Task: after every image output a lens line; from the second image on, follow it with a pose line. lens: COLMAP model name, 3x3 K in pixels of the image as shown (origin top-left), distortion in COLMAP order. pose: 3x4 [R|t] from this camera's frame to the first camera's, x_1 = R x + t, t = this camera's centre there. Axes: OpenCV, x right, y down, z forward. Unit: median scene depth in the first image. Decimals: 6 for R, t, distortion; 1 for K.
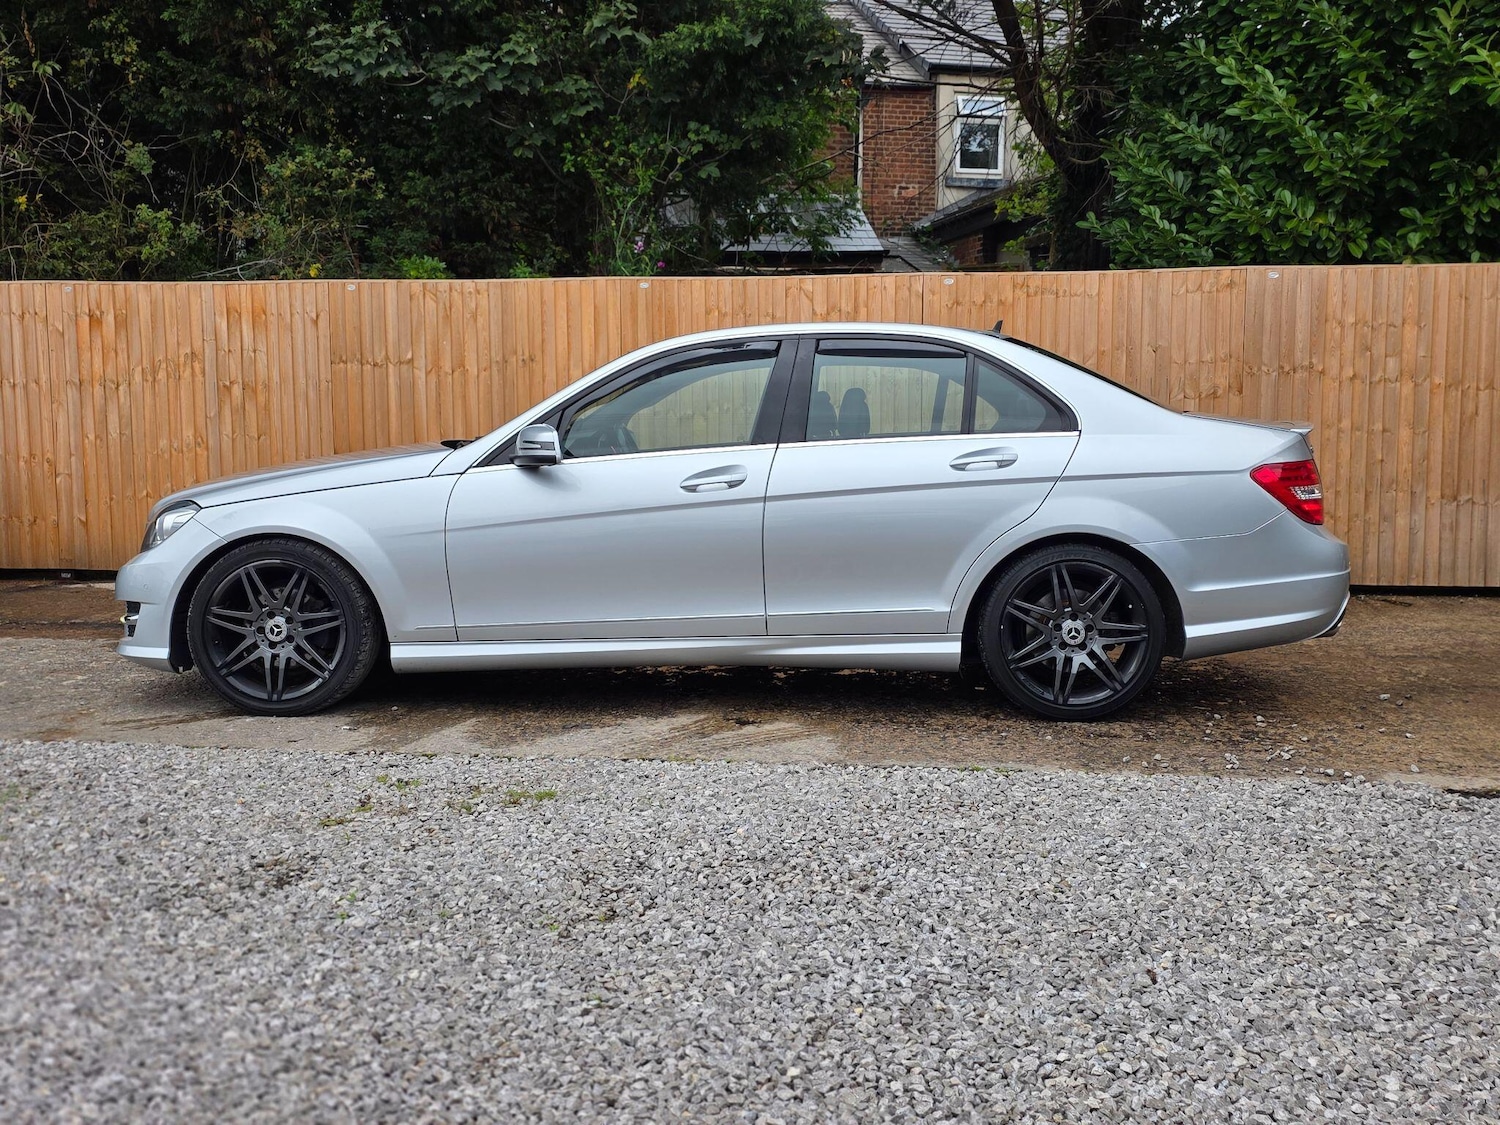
lens RADIAL K [[1487.7, 0, 773.7], [0, 1487.7, 537.6], [0, 0, 1]] dist [0.066286, 0.000000]
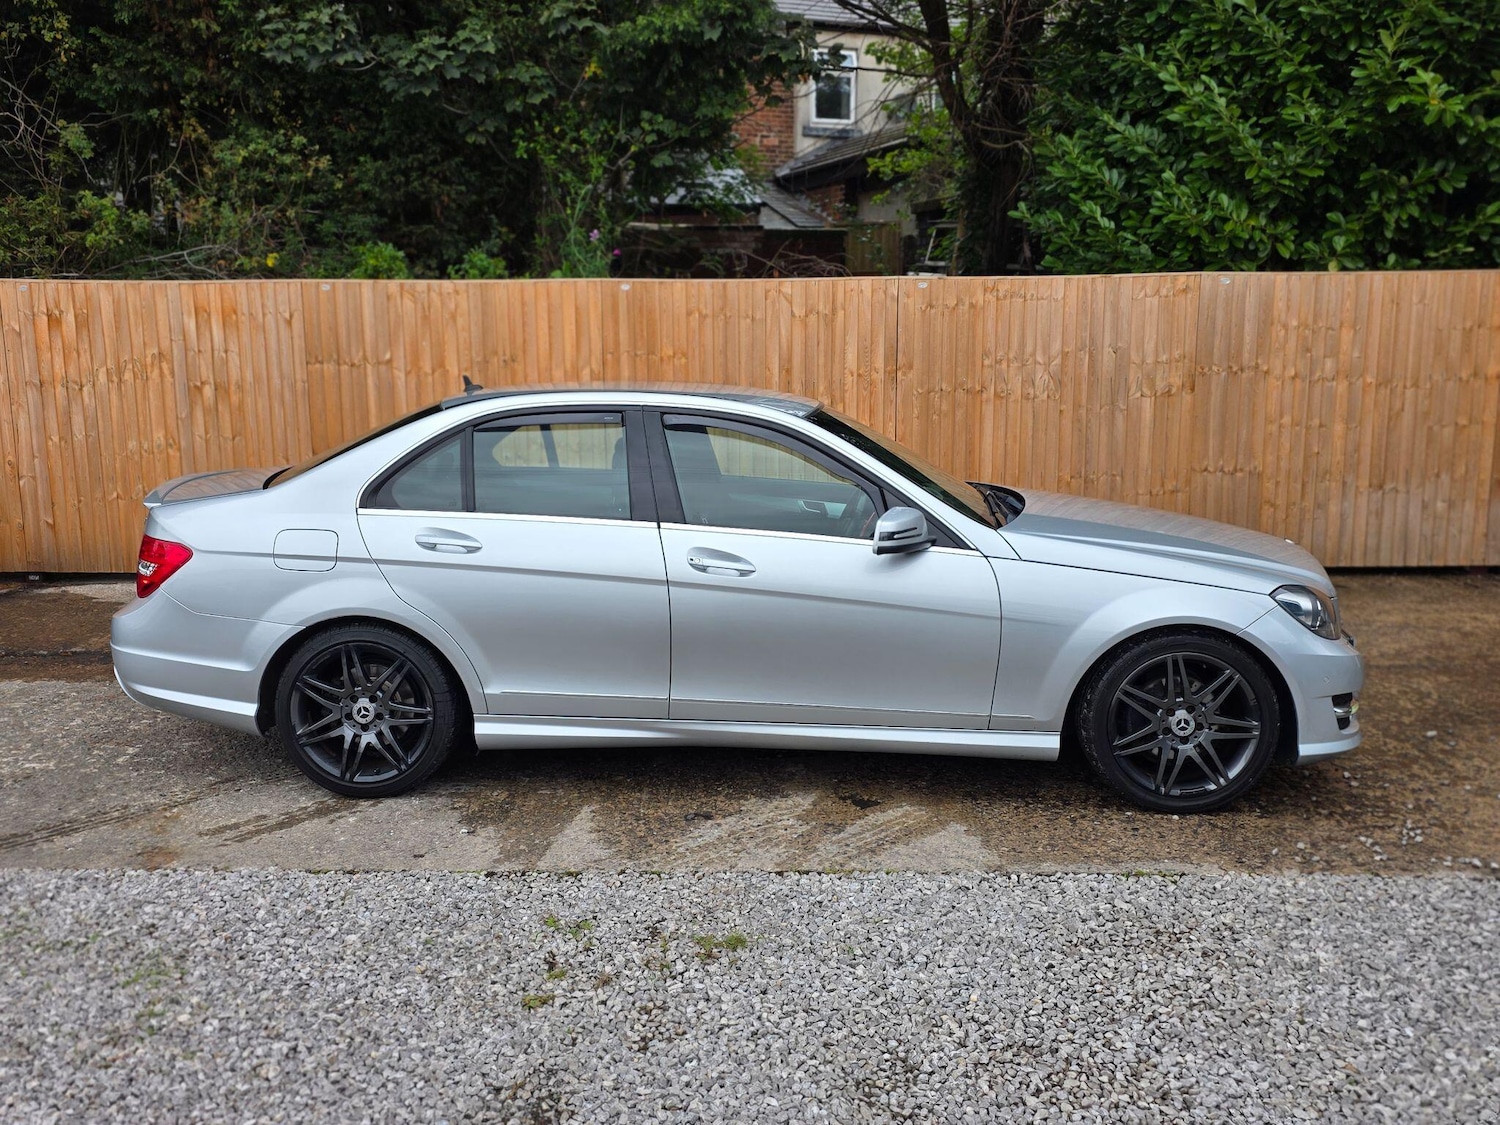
lens RADIAL K [[1325.5, 0, 745.6], [0, 1325.5, 528.6], [0, 0, 1]] dist [0.093432, -0.115074]
pose [[0.993509, -0.021809, 0.111640, -0.108115], [0.013269, 0.996967, 0.076681, -0.071967], [-0.112974, -0.074702, 0.990786, 0.077018]]
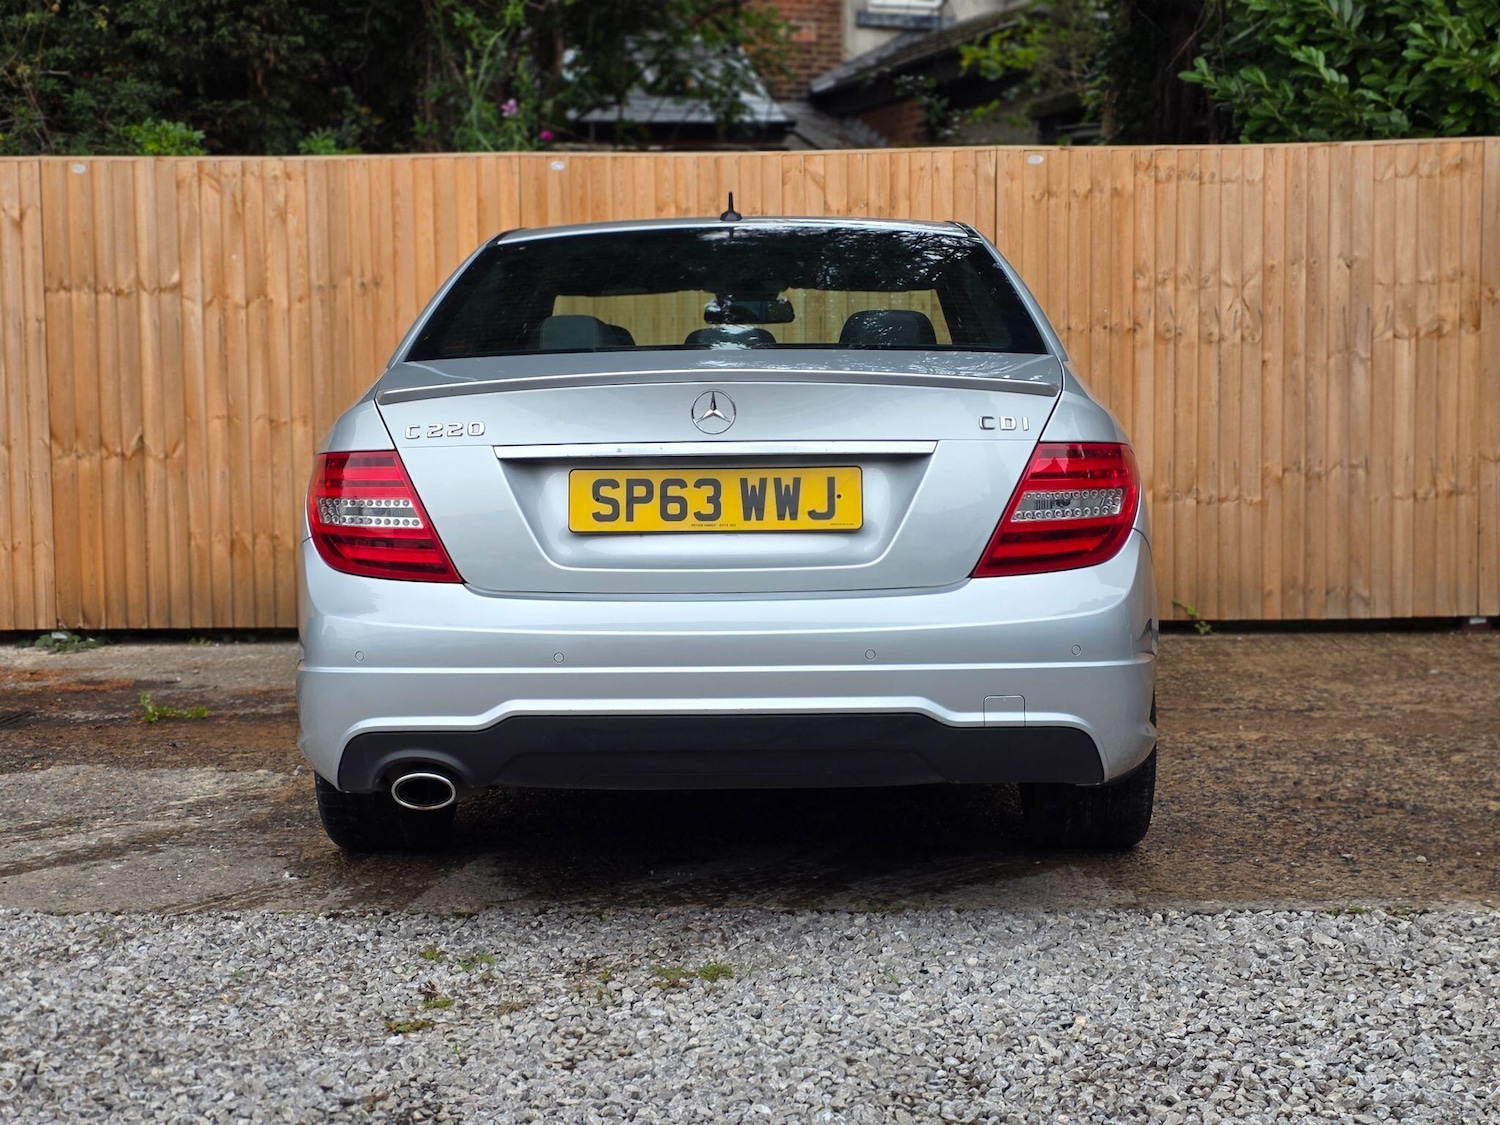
lens RADIAL K [[2287.8, 0, 748.1], [0, 2287.8, 519.4], [0, 0, 1]] dist [0.094046, 0.000000]
pose [[0.994537, -0.014666, 0.103350, -0.107358], [0.016846, 0.999653, -0.020251, 0.002260], [-0.103018, 0.021881, 0.994439, 0.023195]]
